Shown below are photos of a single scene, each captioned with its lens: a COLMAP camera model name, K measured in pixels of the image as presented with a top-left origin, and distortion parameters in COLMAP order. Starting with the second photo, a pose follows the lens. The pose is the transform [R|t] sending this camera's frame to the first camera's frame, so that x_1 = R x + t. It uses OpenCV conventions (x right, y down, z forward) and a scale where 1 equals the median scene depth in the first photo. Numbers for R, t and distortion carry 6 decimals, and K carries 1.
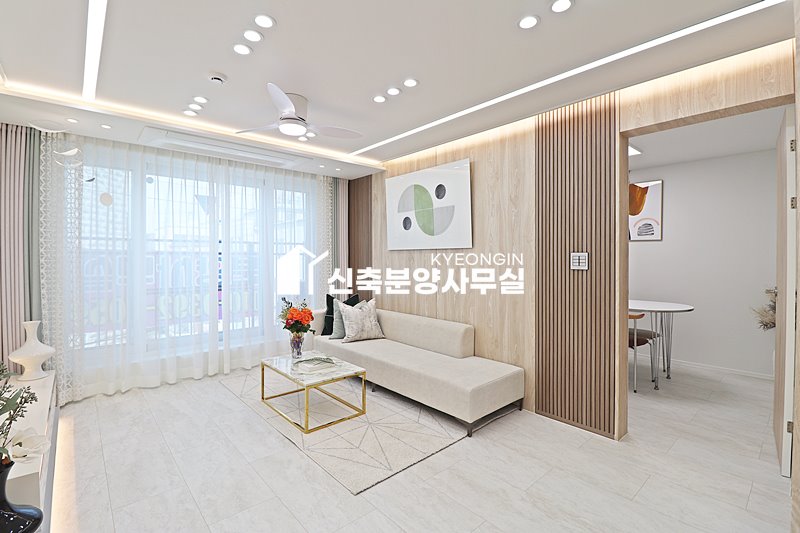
lens RADIAL K [[370.7, 0, 405.9], [0, 370.7, 259.4], [0, 0, 1]] dist [-0.003609, -0.011880]
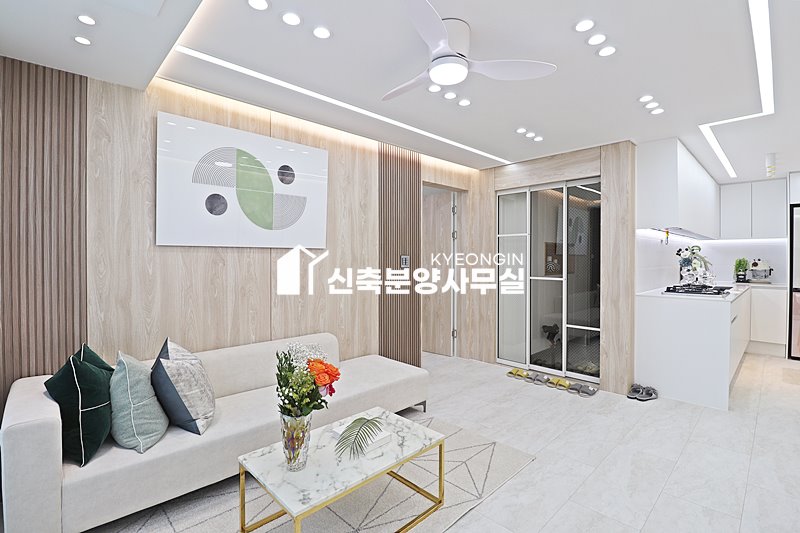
lens RADIAL K [[370.7, 0, 402.6], [0, 370.7, 260.7], [0, 0, 1]] dist [-0.003609, -0.011880]
pose [[-0.036315, -0.009560, 0.999295, -0.759186], [0.000625, 0.999954, 0.009589, -0.009968], [-0.999340, 0.000973, -0.036307, 0.849618]]
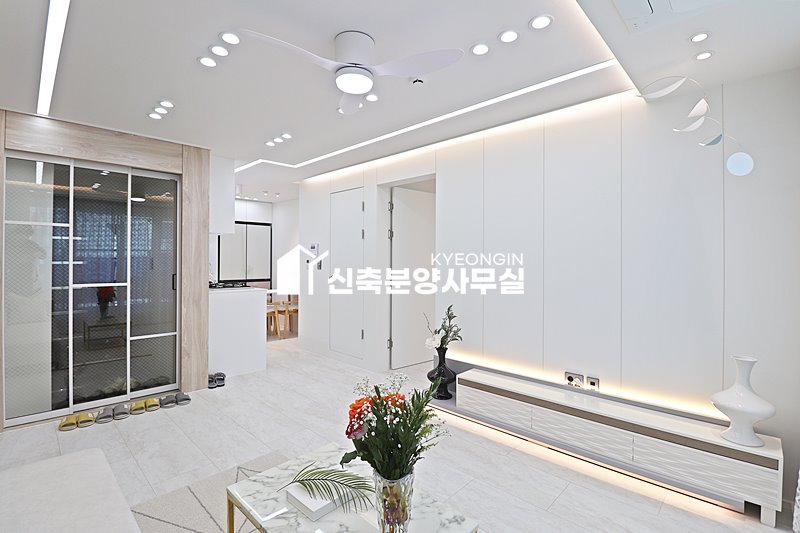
lens RADIAL K [[370.7, 0, 397.5], [0, 370.7, 260.3], [0, 0, 1]] dist [-0.003609, -0.011880]
pose [[-0.998017, -0.004842, -0.062756, -0.263282], [-0.004998, 0.999985, 0.002329, -0.008167], [0.062744, 0.002638, -0.998026, 1.310780]]
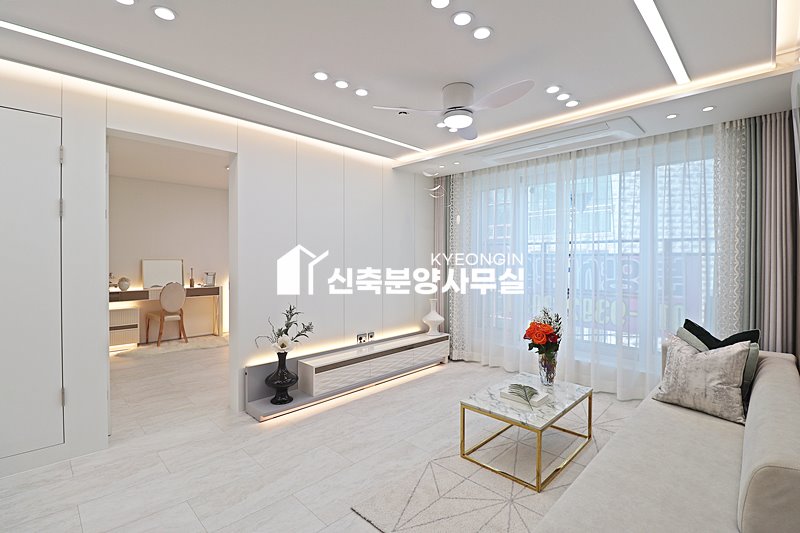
lens RADIAL K [[370.7, 0, 402.4], [0, 370.7, 261.2], [0, 0, 1]] dist [-0.003609, -0.011880]
pose [[0.051036, 0.006705, -0.998674, 0.472105], [-0.005058, 0.999966, 0.006455, -0.005121], [0.998684, 0.004722, 0.051068, 0.622160]]
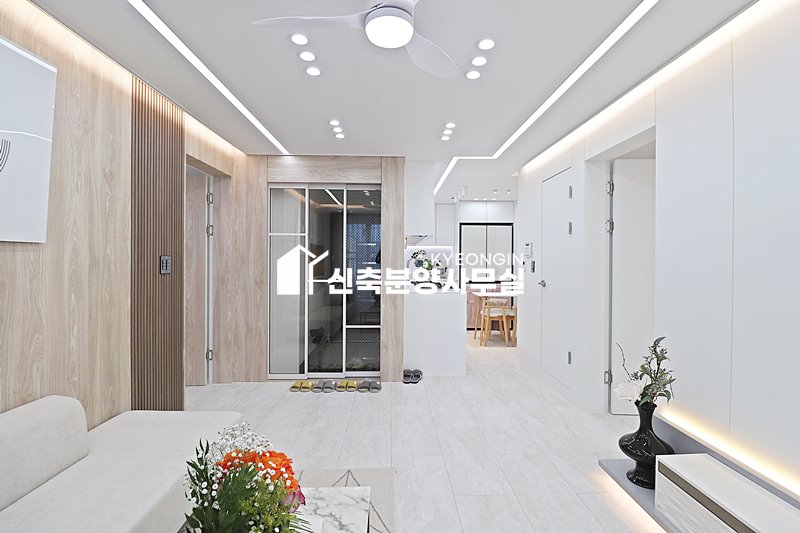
lens RADIAL K [[370.7, 0, 402.8], [0, 370.7, 260.9], [0, 0, 1]] dist [-0.003609, -0.011880]
pose [[-0.762376, -0.007107, 0.647096, -0.517694], [-0.004532, 0.999974, 0.005643, -0.011253], [-0.647119, 0.001369, -0.762388, 1.074285]]
